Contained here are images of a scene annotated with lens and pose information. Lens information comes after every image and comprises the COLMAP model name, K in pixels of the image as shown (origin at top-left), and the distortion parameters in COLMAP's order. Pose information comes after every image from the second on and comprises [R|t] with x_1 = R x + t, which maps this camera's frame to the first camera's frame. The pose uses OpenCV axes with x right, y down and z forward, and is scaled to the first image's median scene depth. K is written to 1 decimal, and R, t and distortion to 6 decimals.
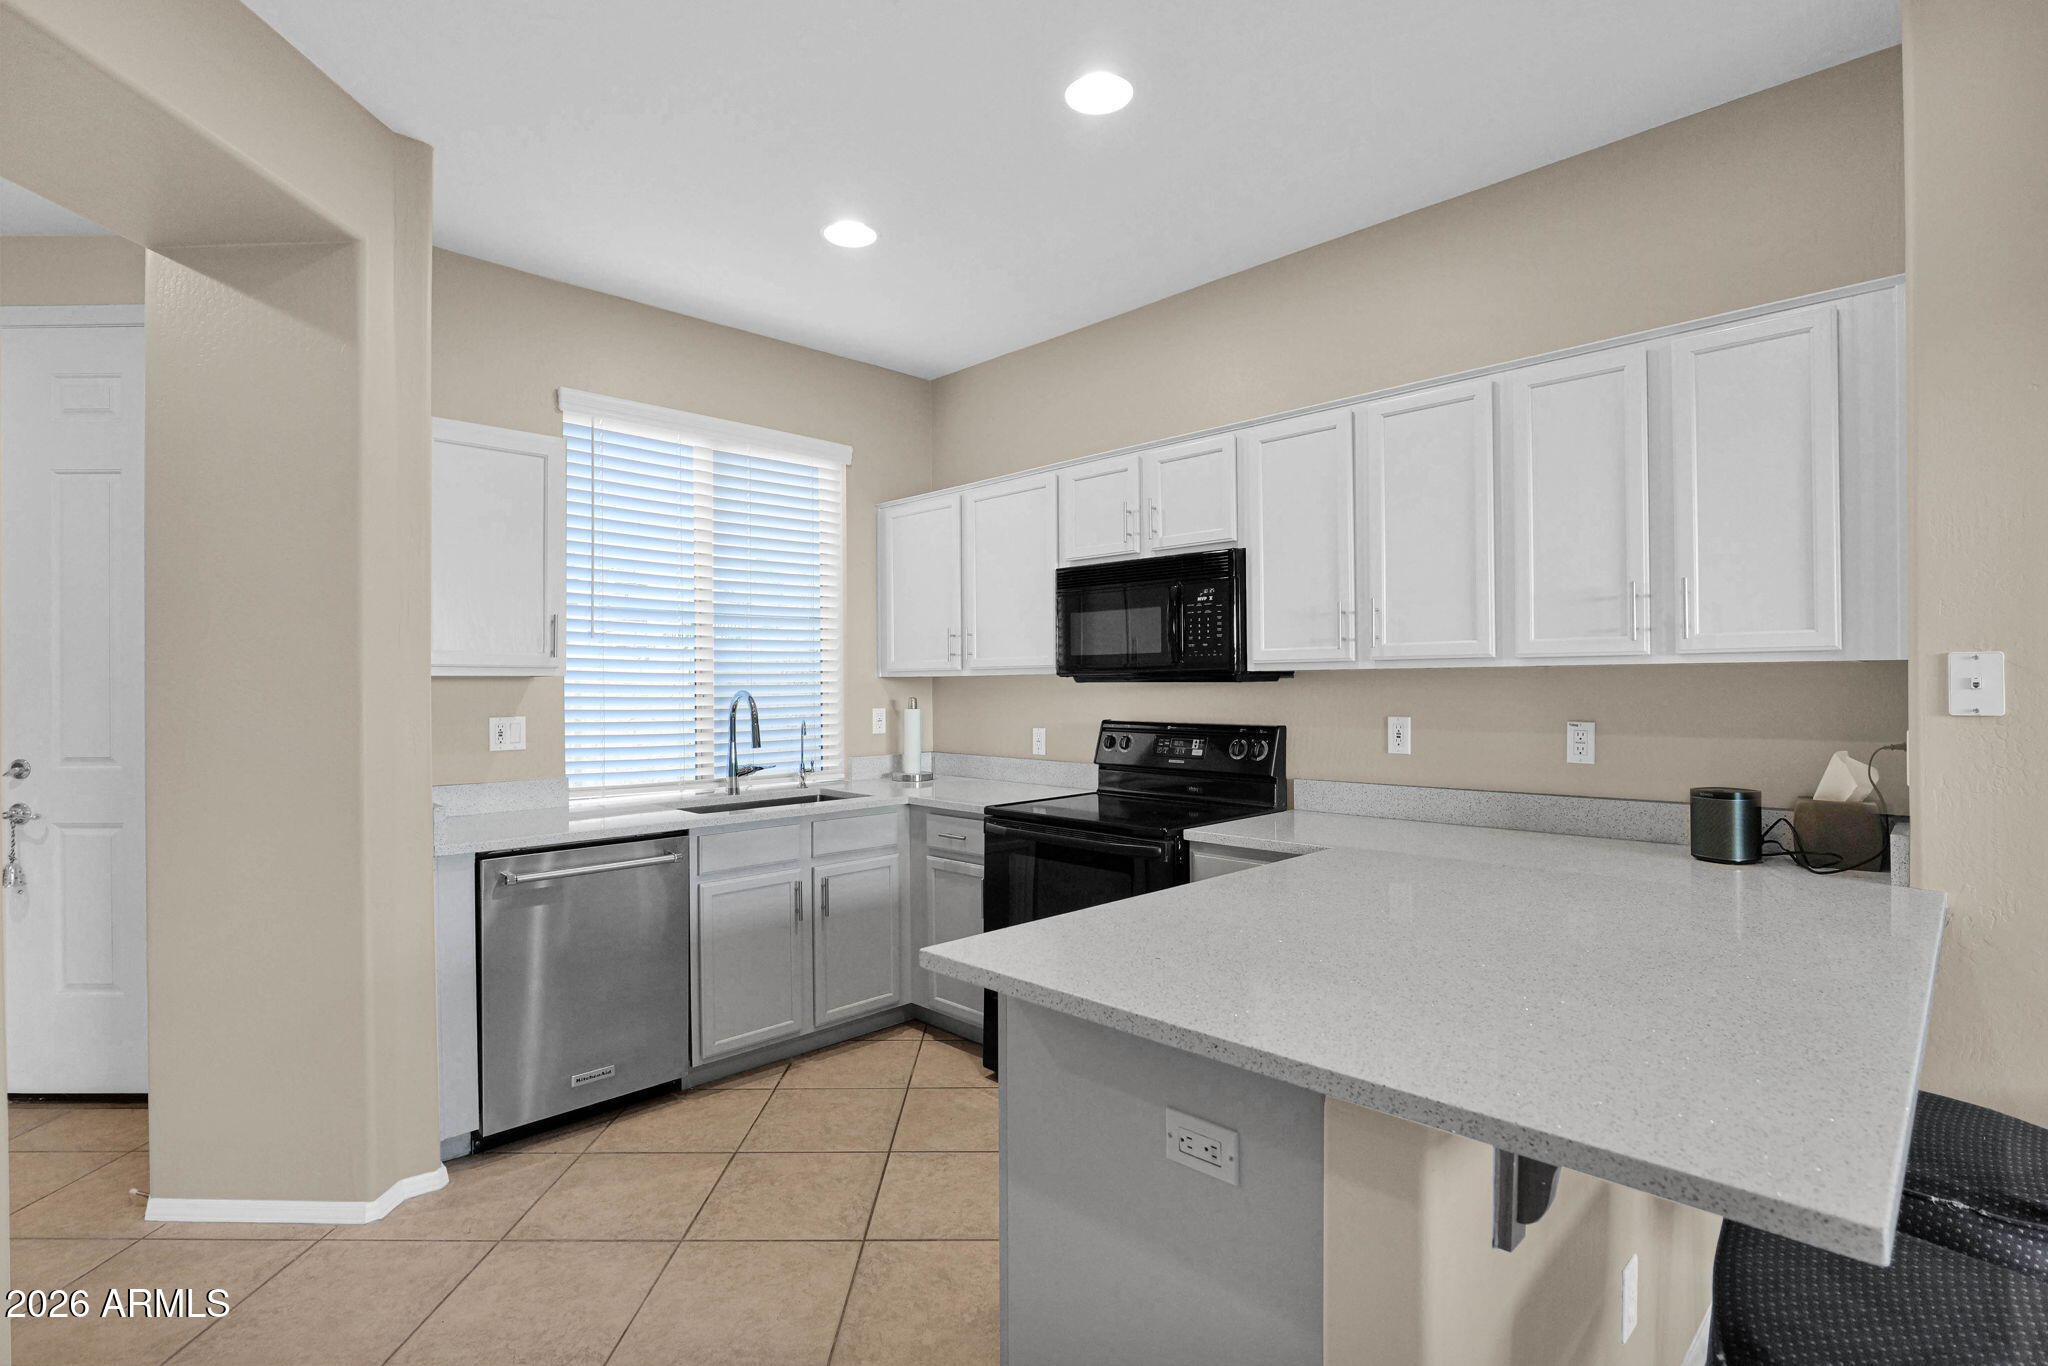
lens RADIAL K [[967.3, 0, 1011.8], [0, 967.3, 670.9], [0, 0, 1]] dist [-0.011997, 0.003538]
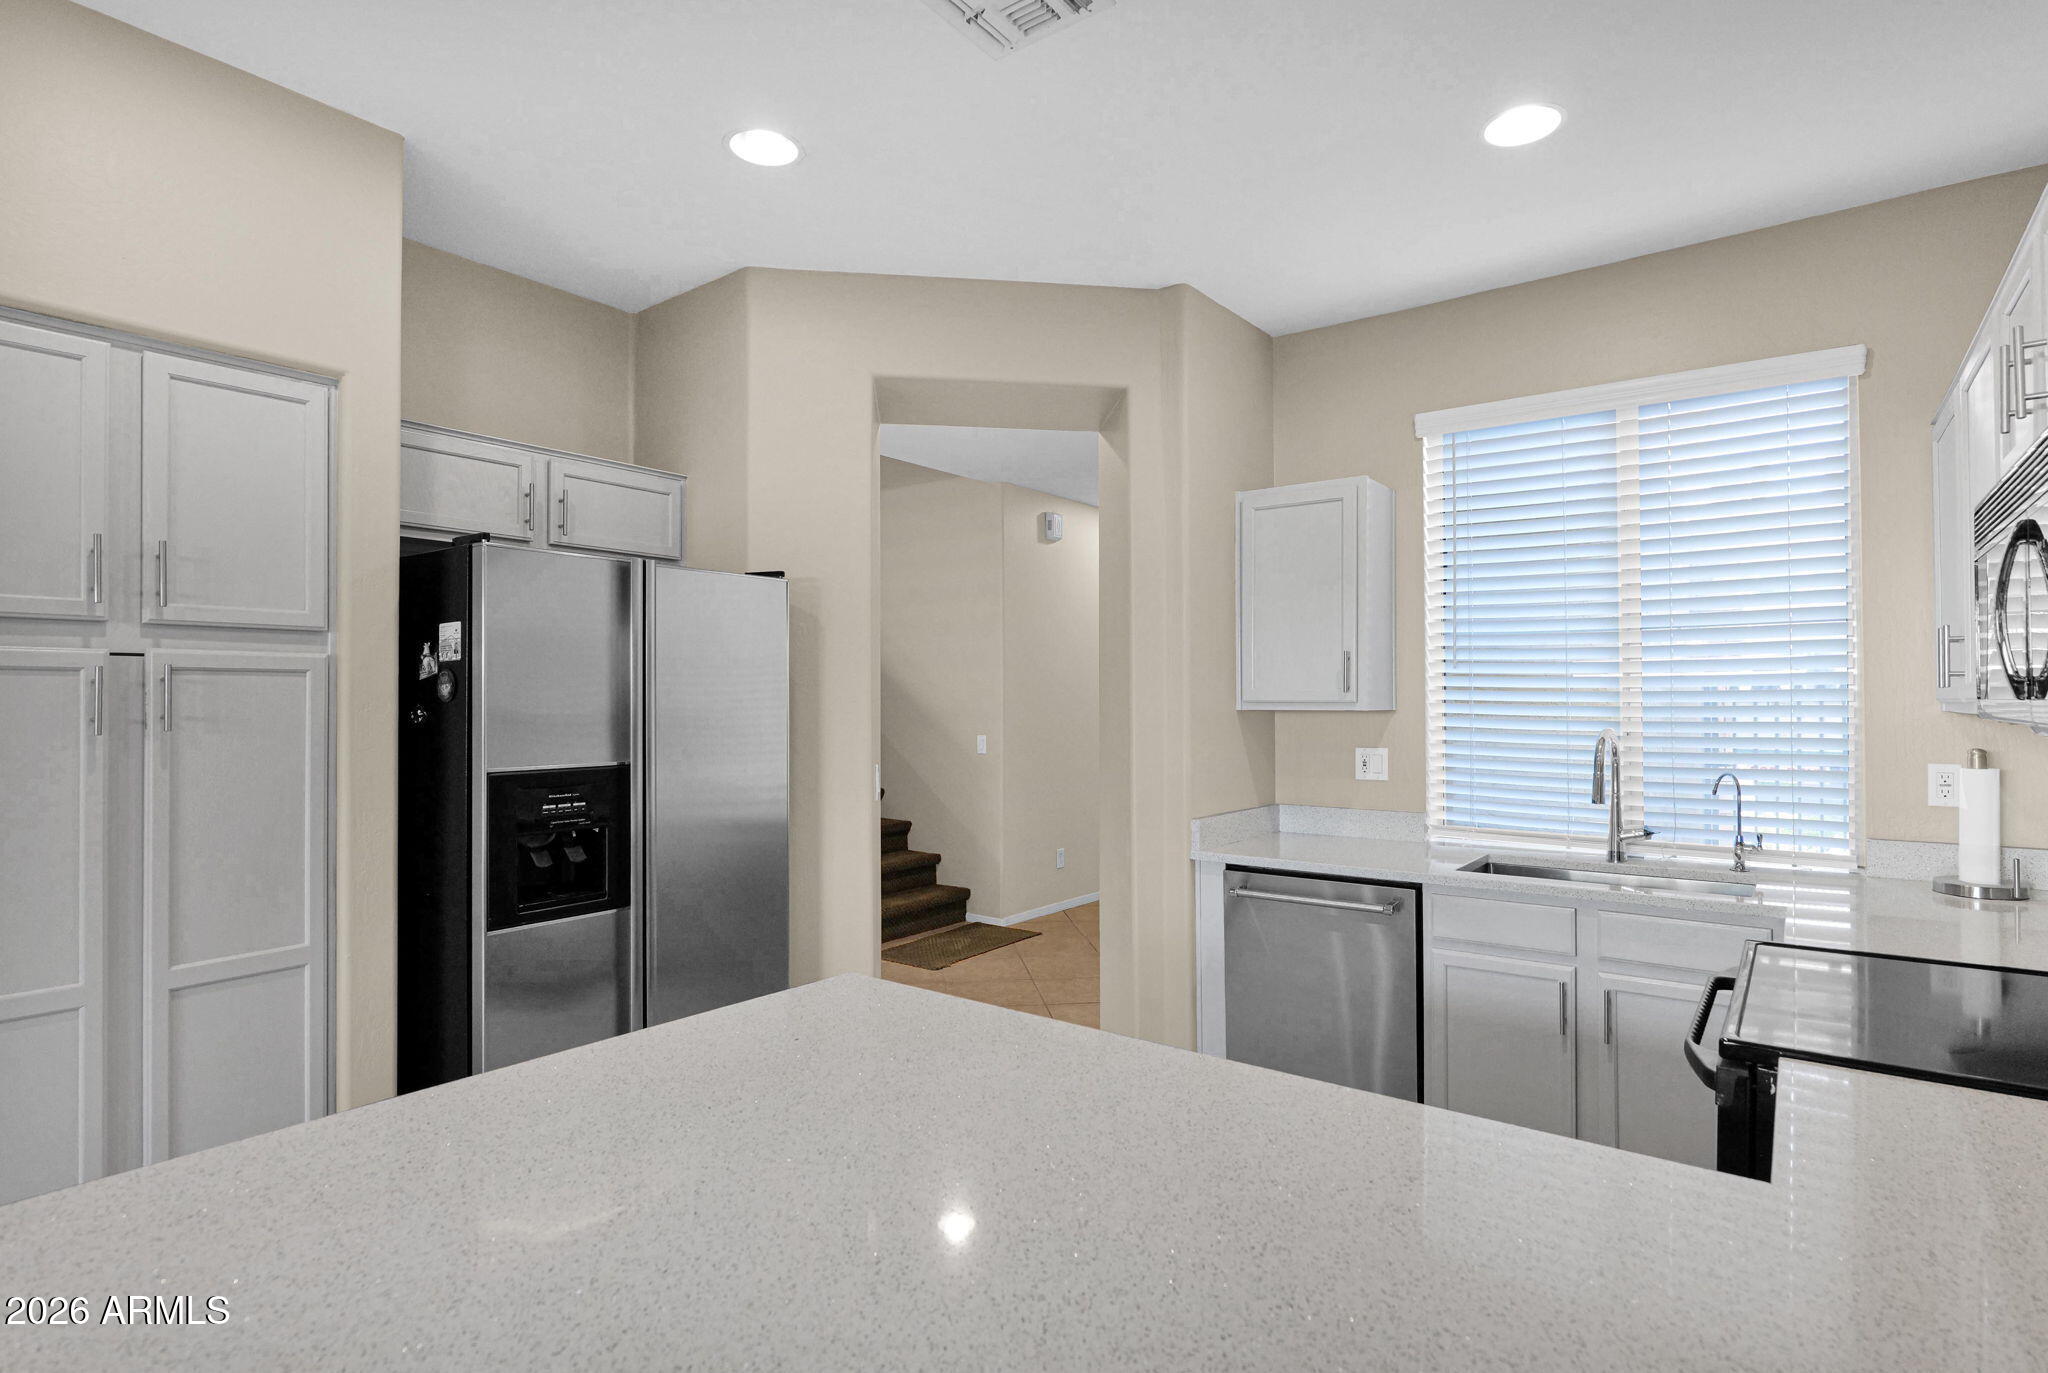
lens RADIAL K [[1040.9, 0, 1033.7], [0, 1040.9, 691.3], [0, 0, 1]] dist [-0.002619, -0.000101]
pose [[0.157666, -0.001888, -0.987491, 0.526277], [0.013225, 0.999913, 0.000200, -0.018414], [0.987404, -0.013091, 0.157677, 0.456818]]
